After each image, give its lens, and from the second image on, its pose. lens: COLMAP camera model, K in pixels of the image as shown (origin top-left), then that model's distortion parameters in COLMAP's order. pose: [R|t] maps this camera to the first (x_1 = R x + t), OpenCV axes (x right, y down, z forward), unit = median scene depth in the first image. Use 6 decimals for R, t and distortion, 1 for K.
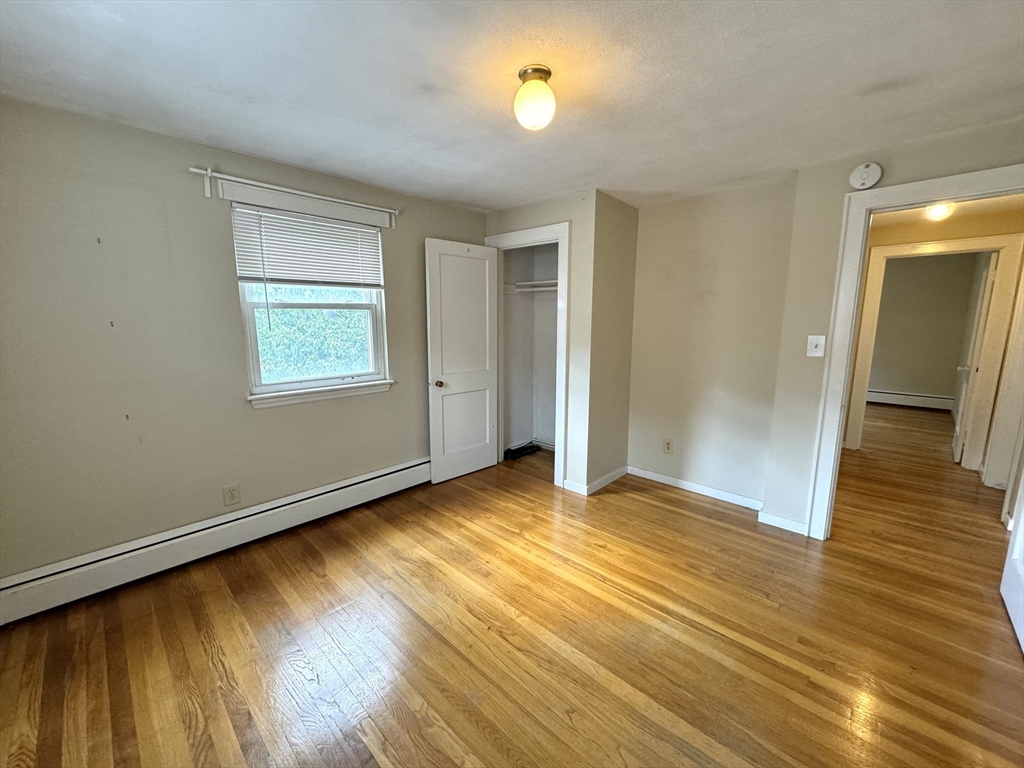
lens RADIAL K [[406.9, 0, 512.0], [0, 406.9, 384.0], [0, 0, 1]] dist [-0.002143, -0.000160]
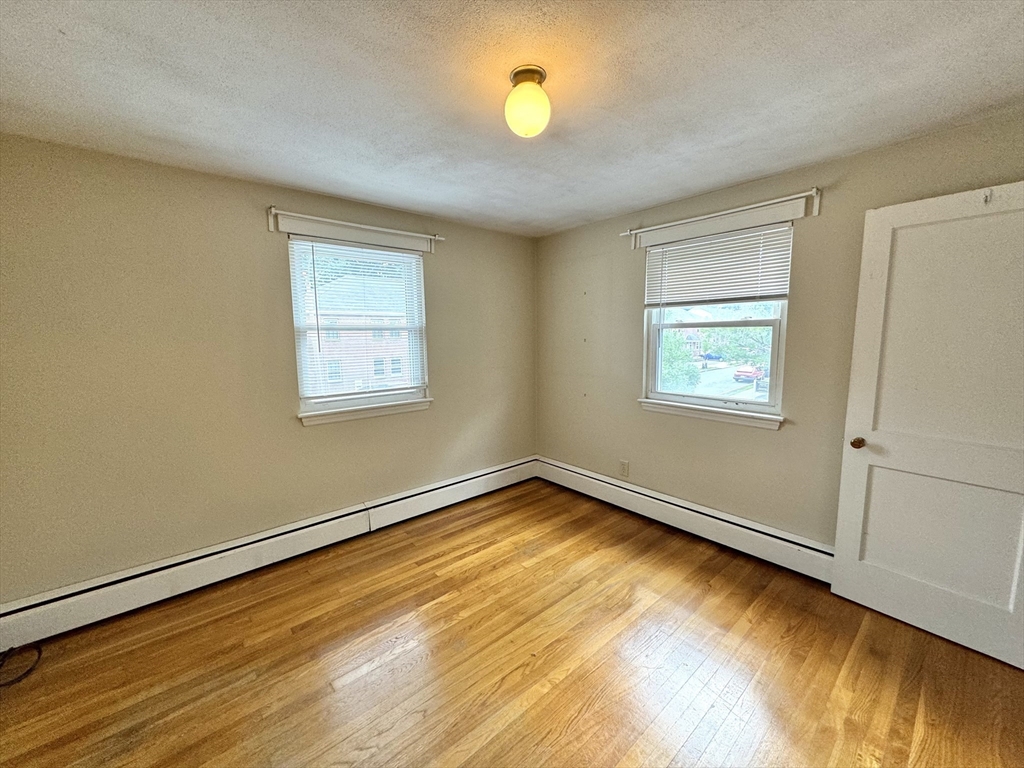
lens RADIAL K [[406.9, 0, 512.0], [0, 406.9, 384.0], [0, 0, 1]] dist [-0.002143, -0.000160]
pose [[-0.093727, 0.122296, -0.988058, 0.606511], [-0.150032, 0.979359, 0.135451, -0.119470], [0.984229, 0.160936, -0.073444, 0.663937]]
